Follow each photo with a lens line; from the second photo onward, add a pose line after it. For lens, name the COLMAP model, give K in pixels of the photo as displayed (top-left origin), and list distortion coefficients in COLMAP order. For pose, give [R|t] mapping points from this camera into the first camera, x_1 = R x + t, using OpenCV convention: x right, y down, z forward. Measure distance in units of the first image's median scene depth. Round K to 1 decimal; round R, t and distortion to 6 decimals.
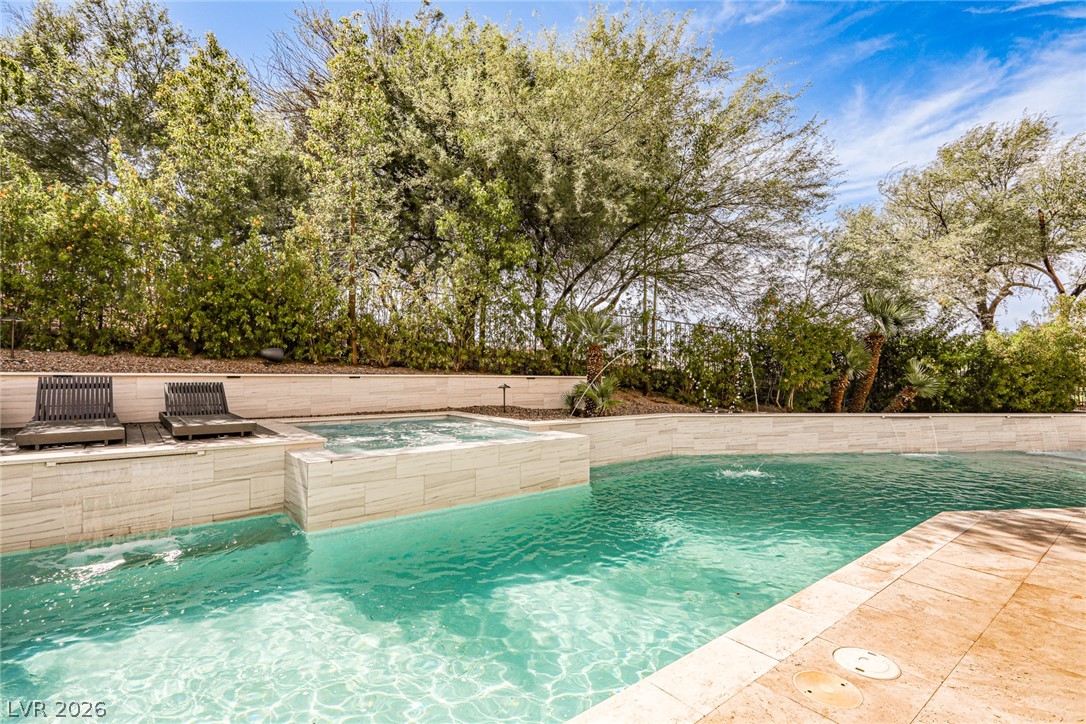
lens RADIAL K [[514.9, 0, 541.6], [0, 514.9, 354.9], [0, 0, 1]] dist [-0.005172, 0.002192]
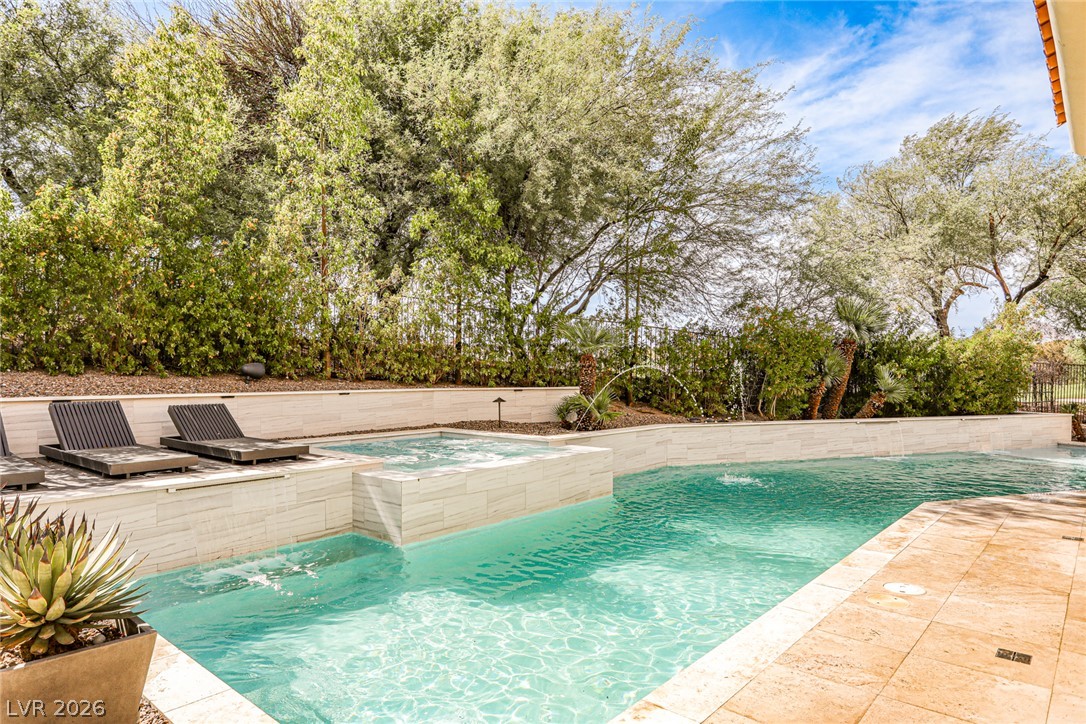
lens RADIAL K [[653.7, 0, 536.2], [0, 653.7, 370.8], [0, 0, 1]] dist [0.000046, -0.000652]
pose [[0.985031, -0.010535, 0.172053, -0.204131], [0.005106, 0.999476, 0.031967, -0.029515], [-0.172299, -0.030610, 0.984569, -0.185149]]
